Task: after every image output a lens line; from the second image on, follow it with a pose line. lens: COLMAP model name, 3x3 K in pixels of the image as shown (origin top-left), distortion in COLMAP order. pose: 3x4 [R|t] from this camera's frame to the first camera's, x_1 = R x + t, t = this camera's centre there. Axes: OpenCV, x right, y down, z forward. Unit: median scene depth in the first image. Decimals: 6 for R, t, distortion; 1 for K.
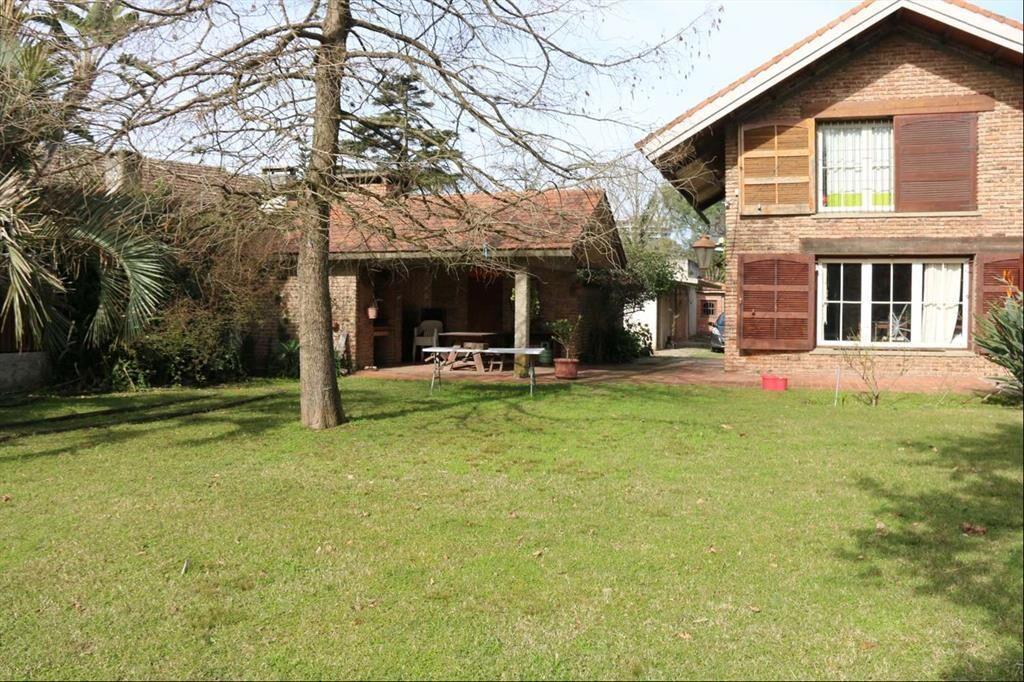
lens RADIAL K [[1978.0, 0, 511.6], [0, 1978.0, 341.5], [0, 0, 1]] dist [-0.064761, 0.000000]
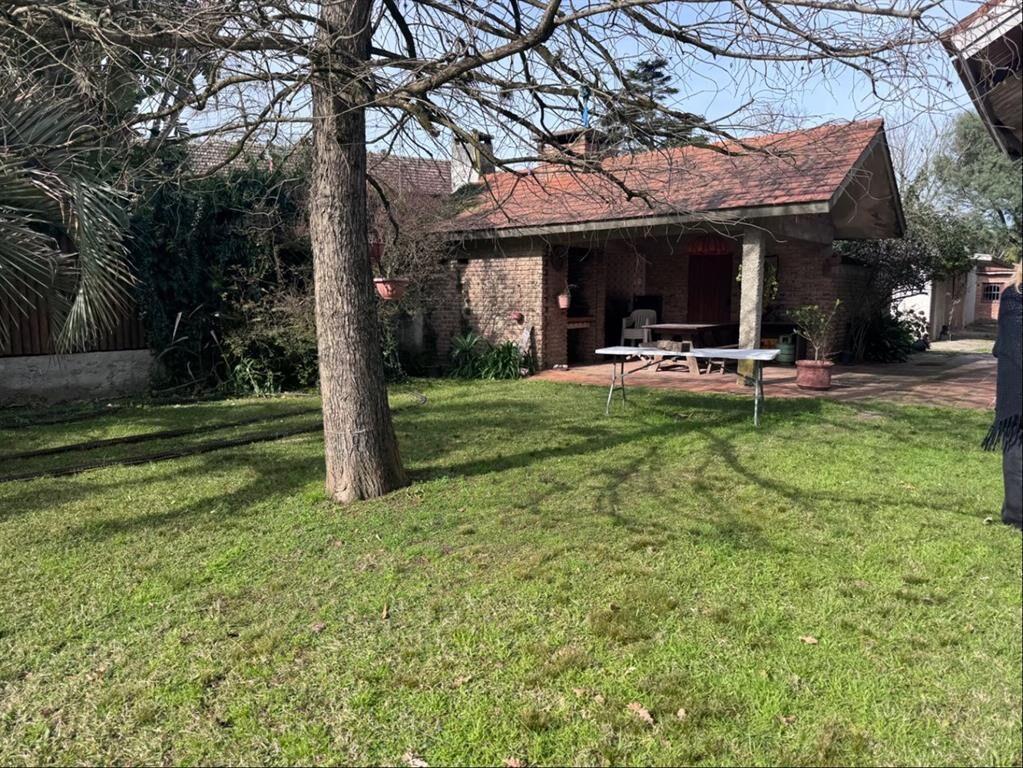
lens RADIAL K [[732.1, 0, 510.6], [0, 732.1, 401.3], [0, 0, 1]] dist [0.033960, -0.031383]
pose [[0.938009, 0.034858, -0.344854, 0.016812], [0.003980, 0.993781, 0.111277, -0.006880], [0.346588, -0.105751, 0.932037, 0.704979]]
